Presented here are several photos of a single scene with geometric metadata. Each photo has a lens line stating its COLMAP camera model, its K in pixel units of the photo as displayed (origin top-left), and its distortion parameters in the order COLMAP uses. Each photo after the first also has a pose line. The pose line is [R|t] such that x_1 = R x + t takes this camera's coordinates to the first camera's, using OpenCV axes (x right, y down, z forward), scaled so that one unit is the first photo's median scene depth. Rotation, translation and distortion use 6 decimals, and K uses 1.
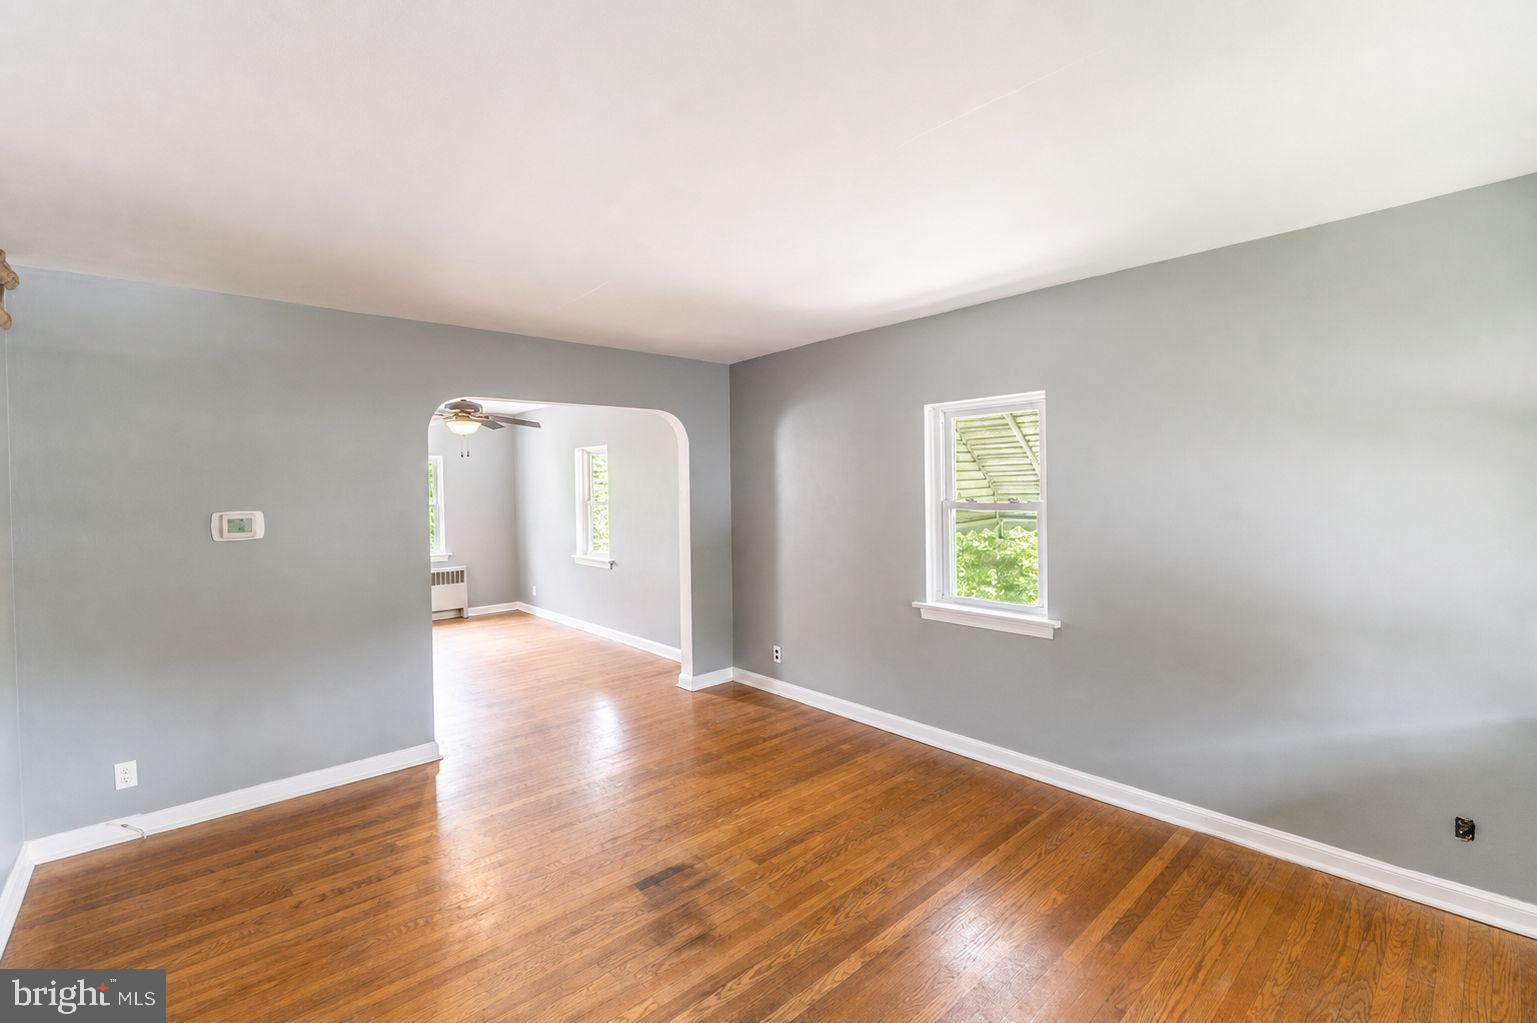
lens RADIAL K [[667.4, 0, 766.9], [0, 667.4, 488.0], [0, 0, 1]] dist [-0.017474, -0.000111]
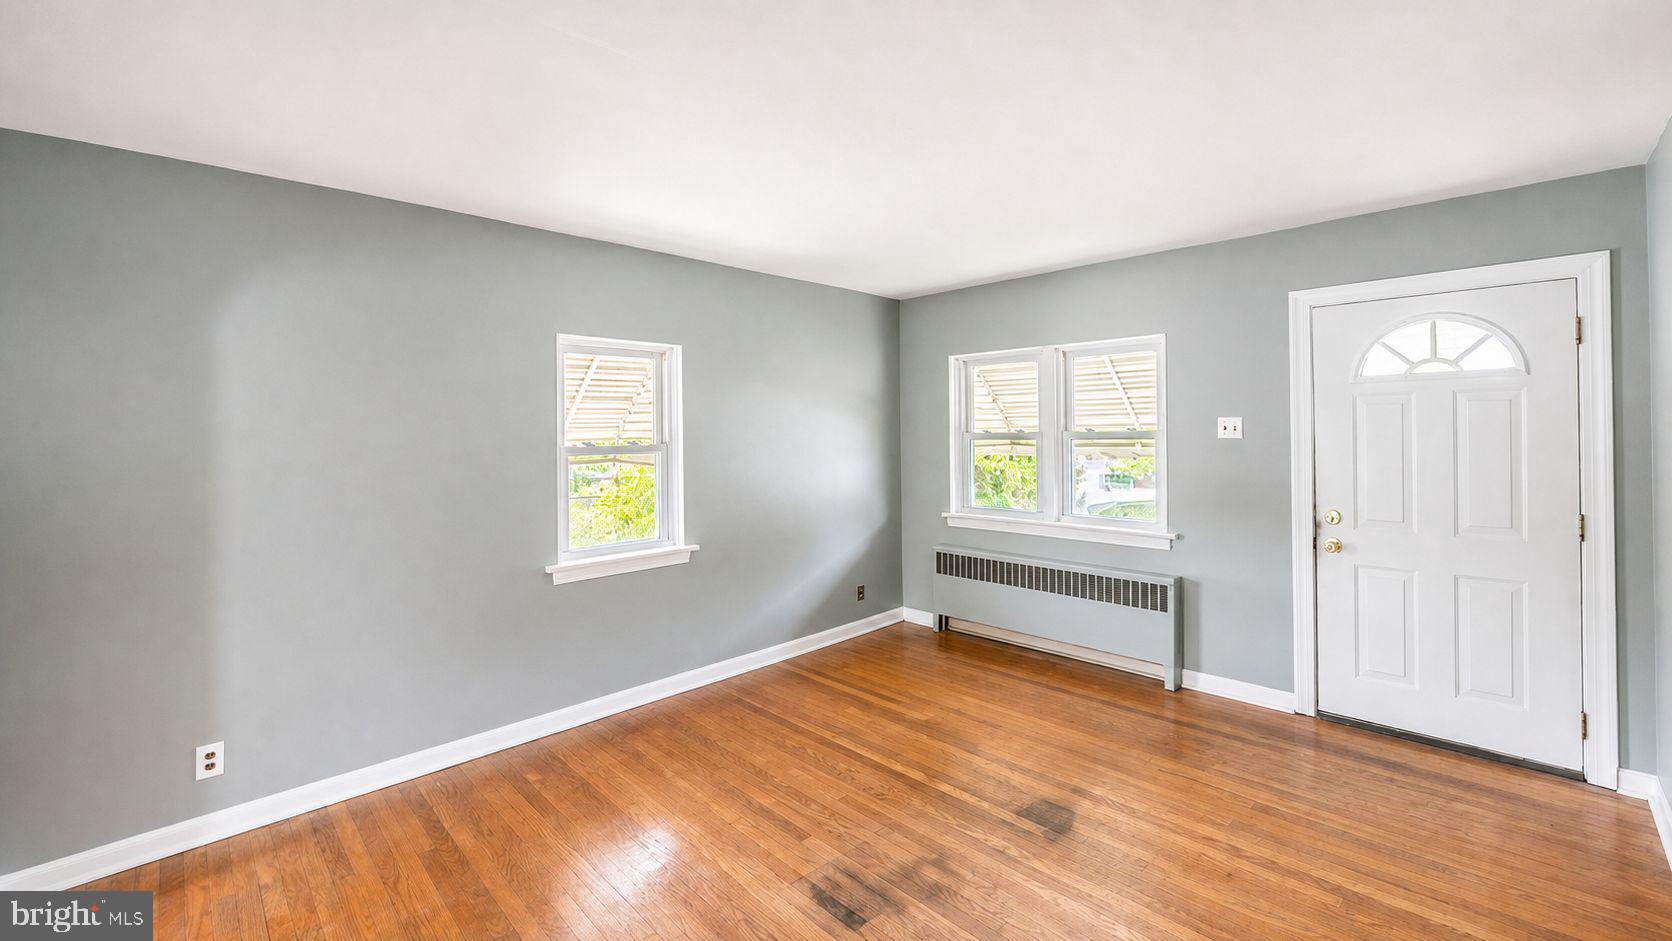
lens RADIAL K [[680.5, 0, 836.4], [0, 680.5, 428.6], [0, 0, 1]] dist [0.000784, 0.000028]
pose [[-0.048651, 0.016175, 0.998685, -0.778046], [0.012557, 0.999800, -0.015582, 0.019182], [-0.998737, 0.011782, -0.048845, 0.817881]]
